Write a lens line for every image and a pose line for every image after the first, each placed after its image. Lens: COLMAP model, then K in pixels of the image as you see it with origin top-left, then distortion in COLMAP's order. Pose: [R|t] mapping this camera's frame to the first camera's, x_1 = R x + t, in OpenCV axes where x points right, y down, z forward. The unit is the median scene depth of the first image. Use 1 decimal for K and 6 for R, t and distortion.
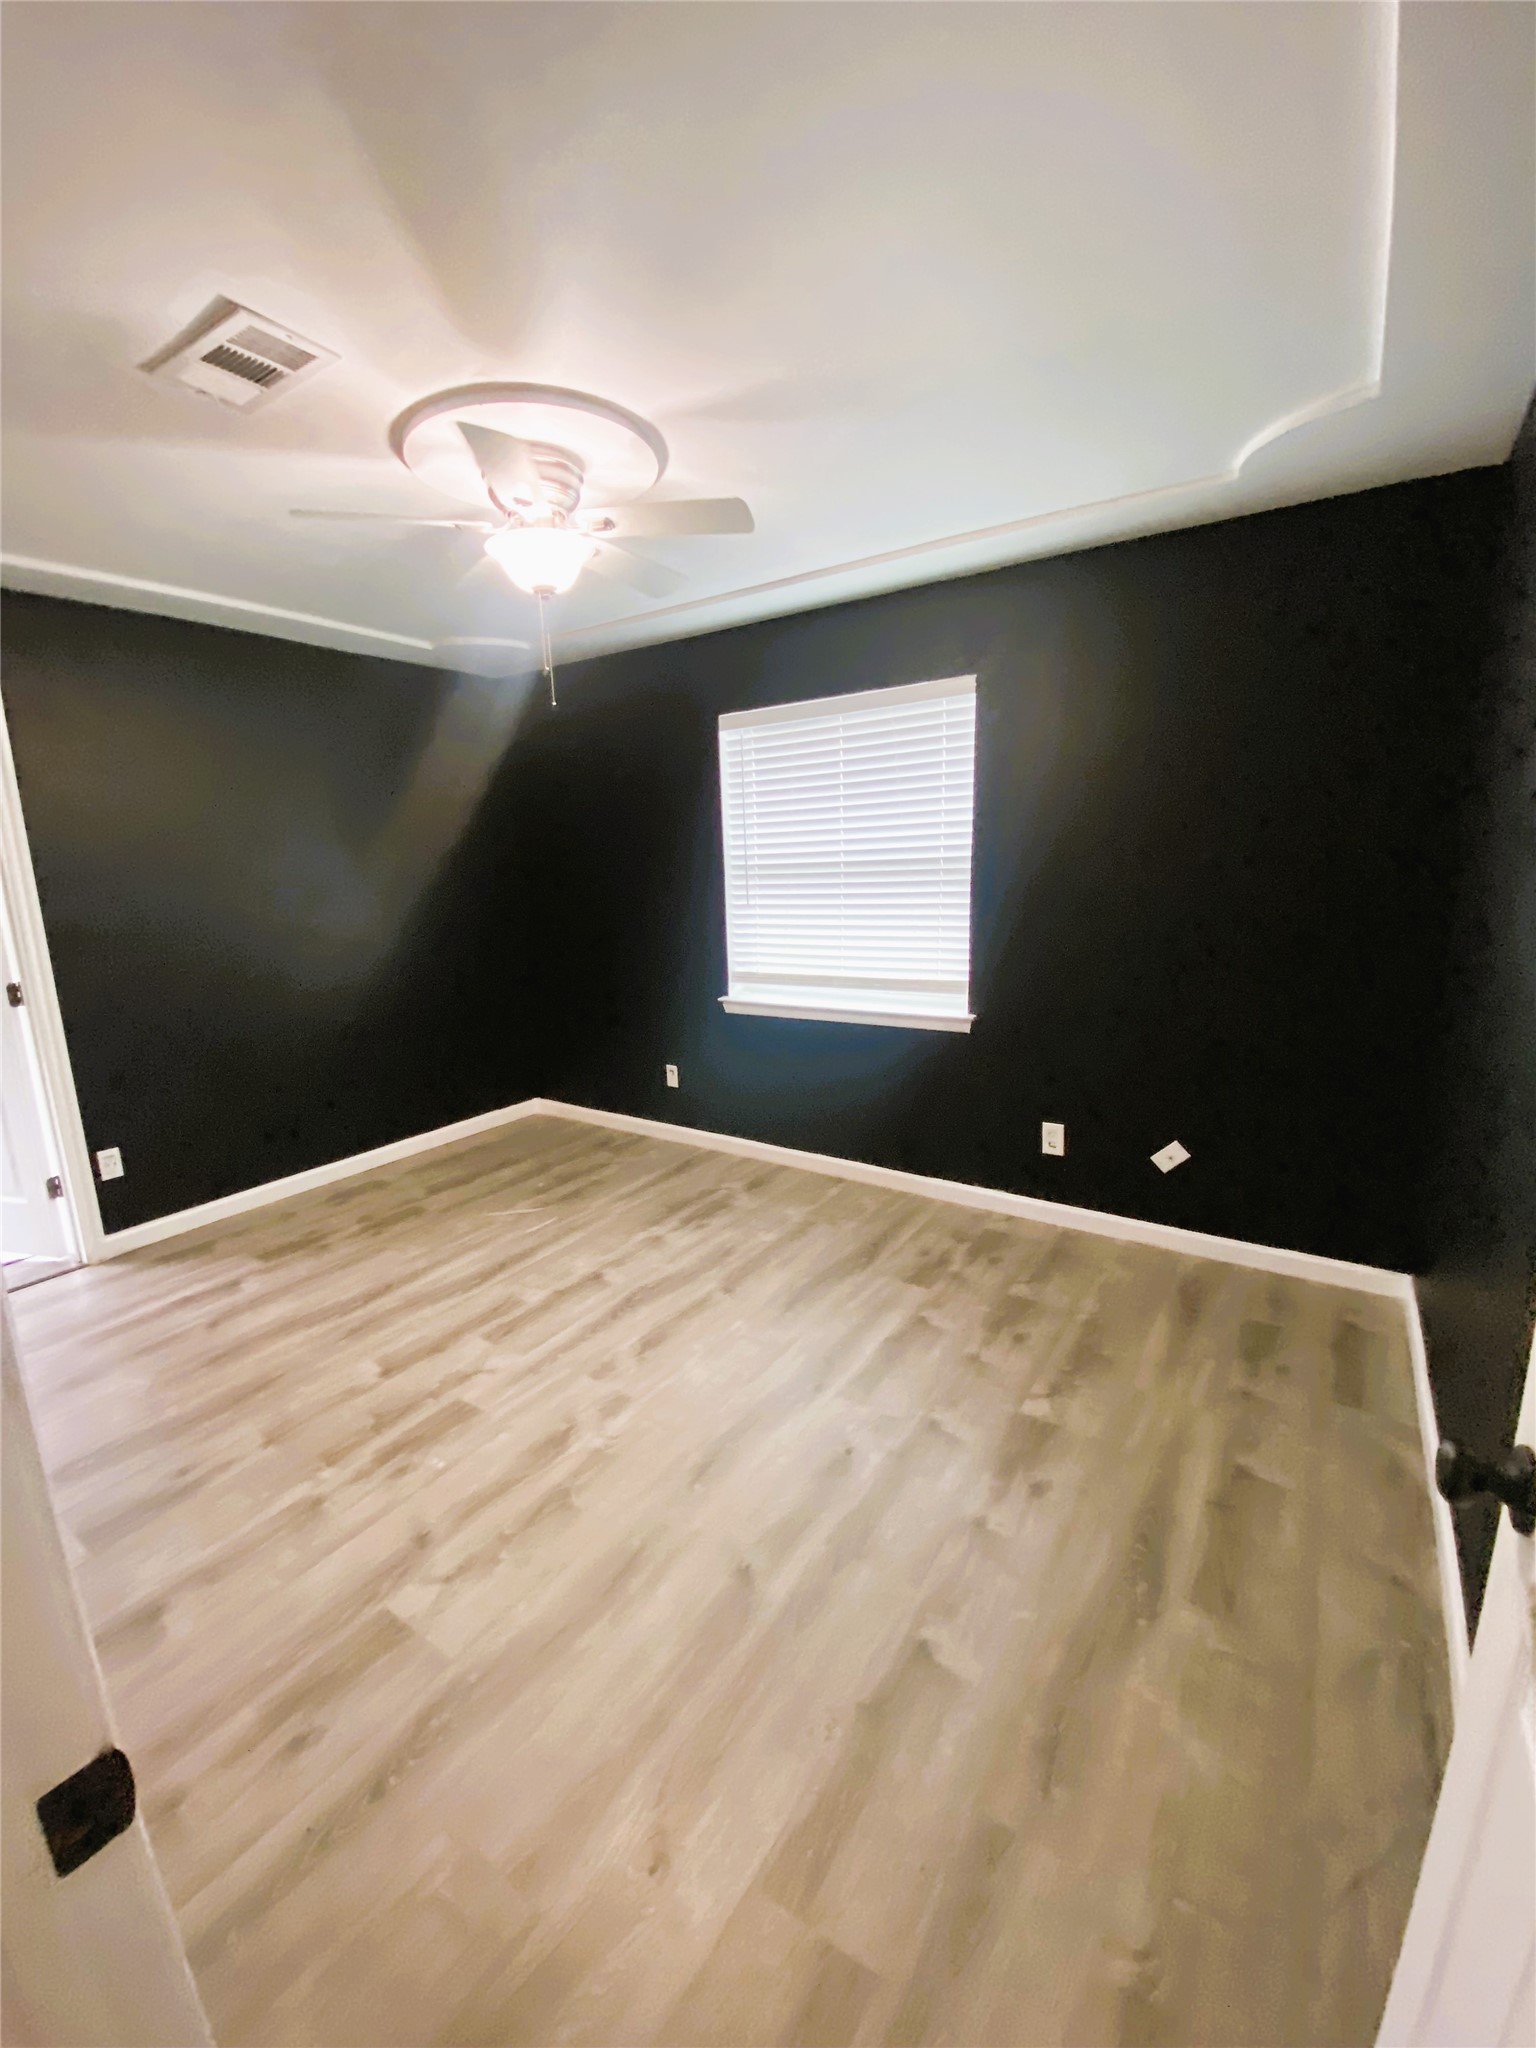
lens RADIAL K [[832.7, 0, 763.7], [0, 832.7, 1027.3], [0, 0, 1]] dist [-0.015382, -0.002044]
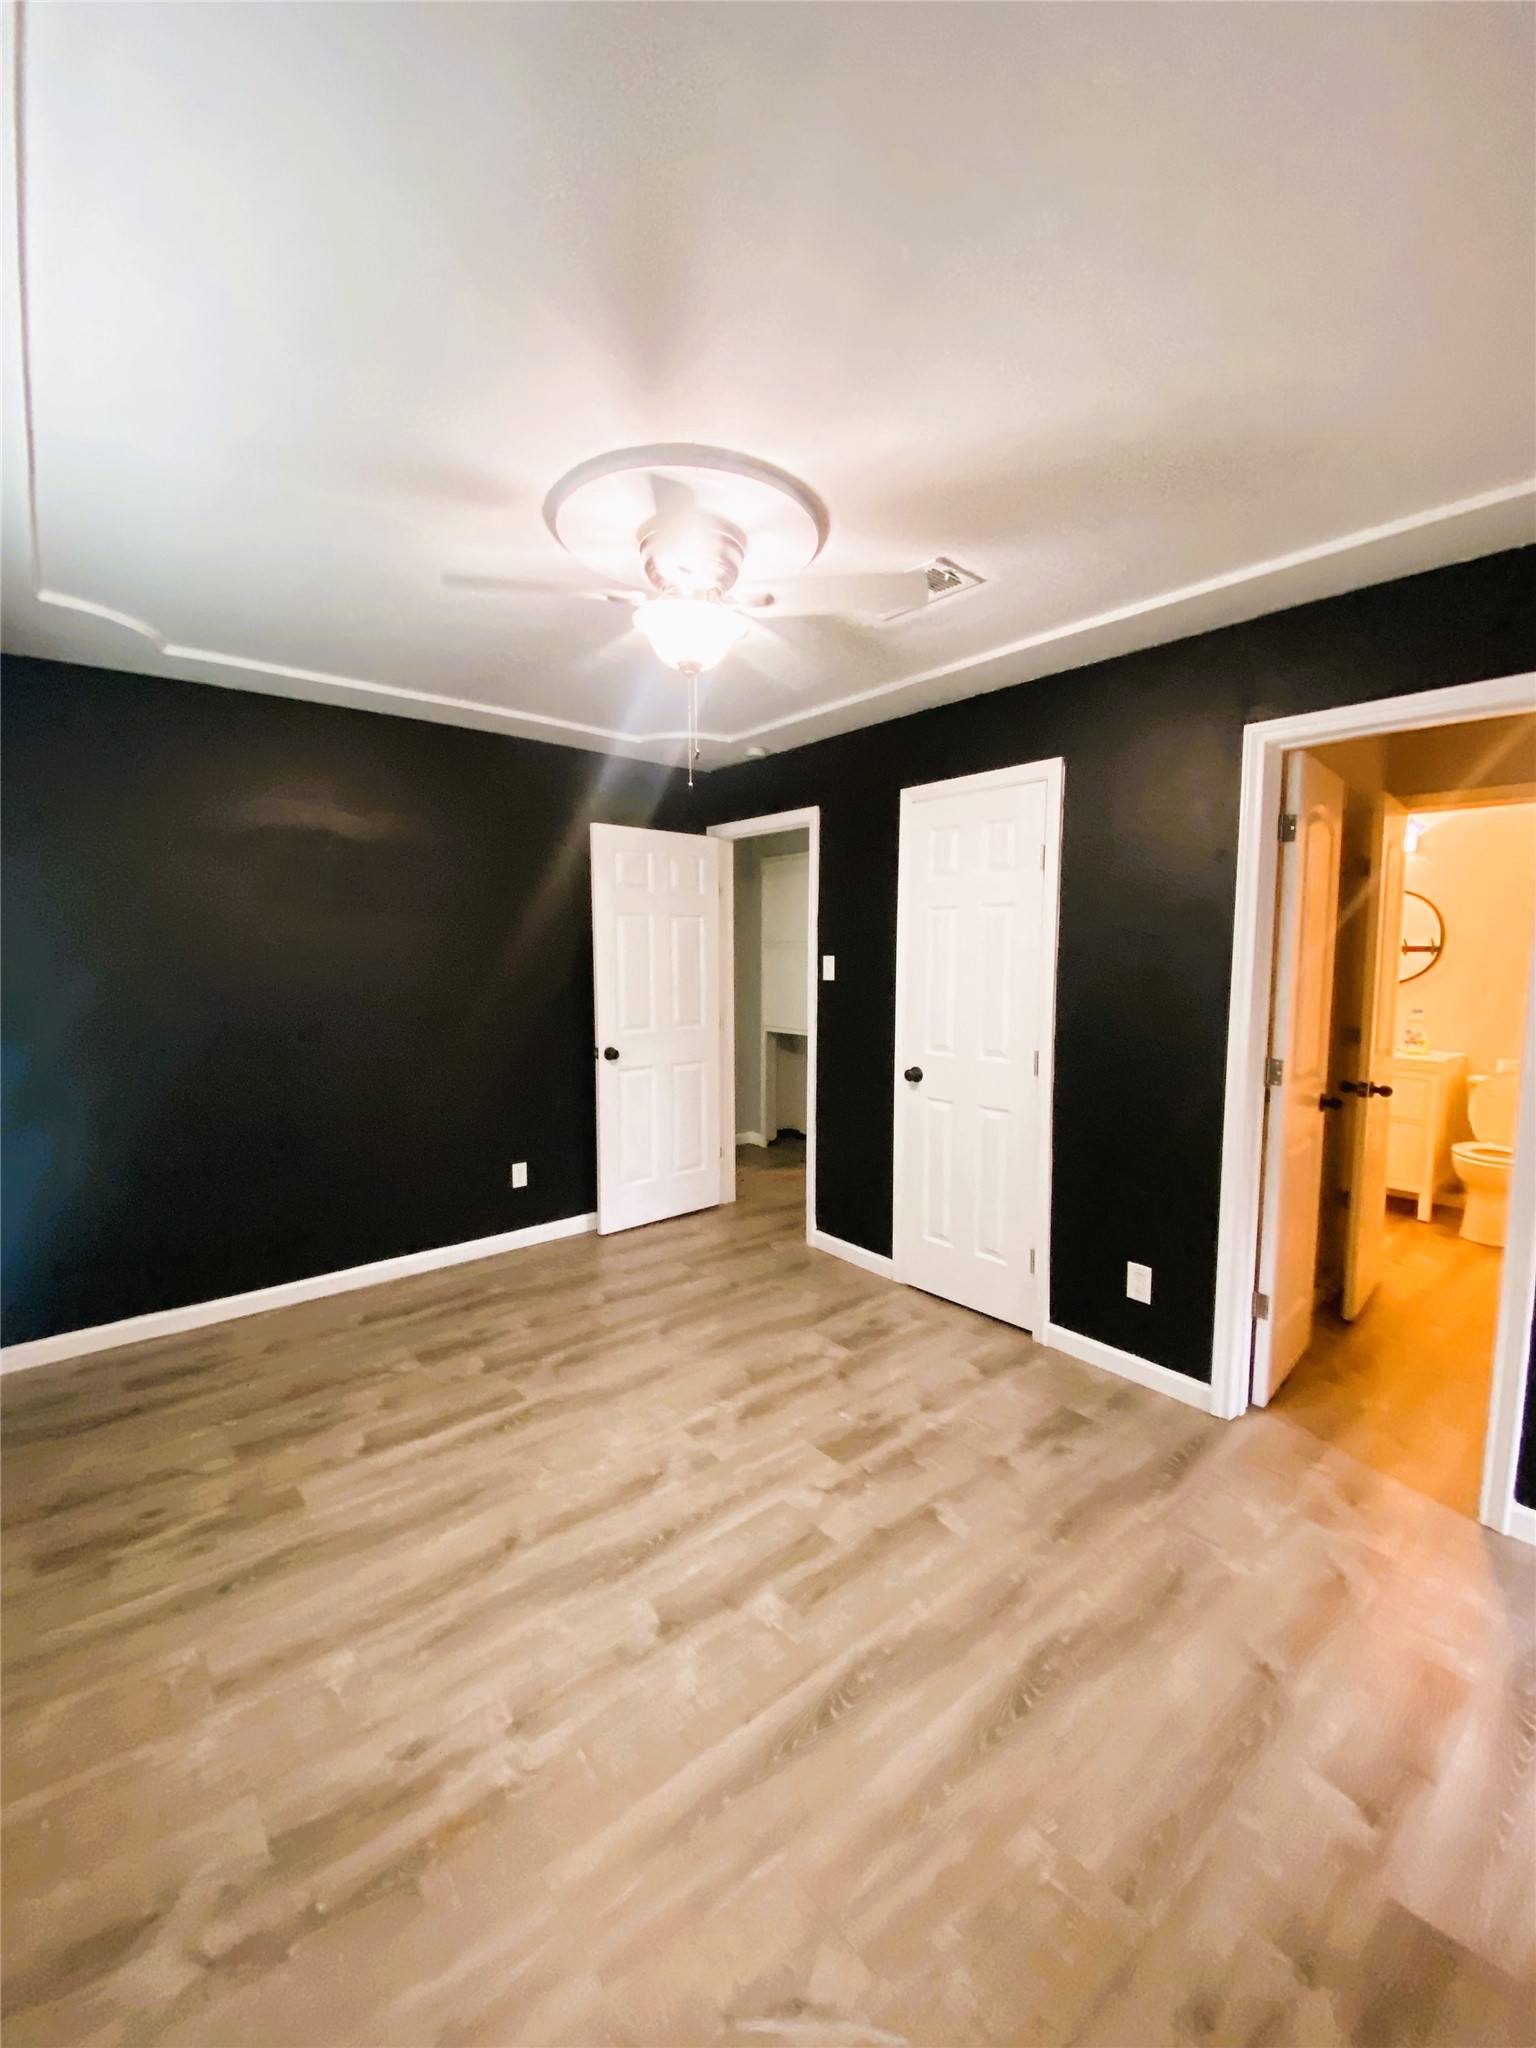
lens RADIAL K [[832.7, 0, 773.9], [0, 832.7, 1024.4], [0, 0, 1]] dist [-0.015382, -0.002044]
pose [[-0.962758, -0.002459, 0.270354, -0.503545], [0.074970, 0.958319, 0.275690, -0.328600], [-0.259763, 0.285691, -0.922444, 1.620244]]
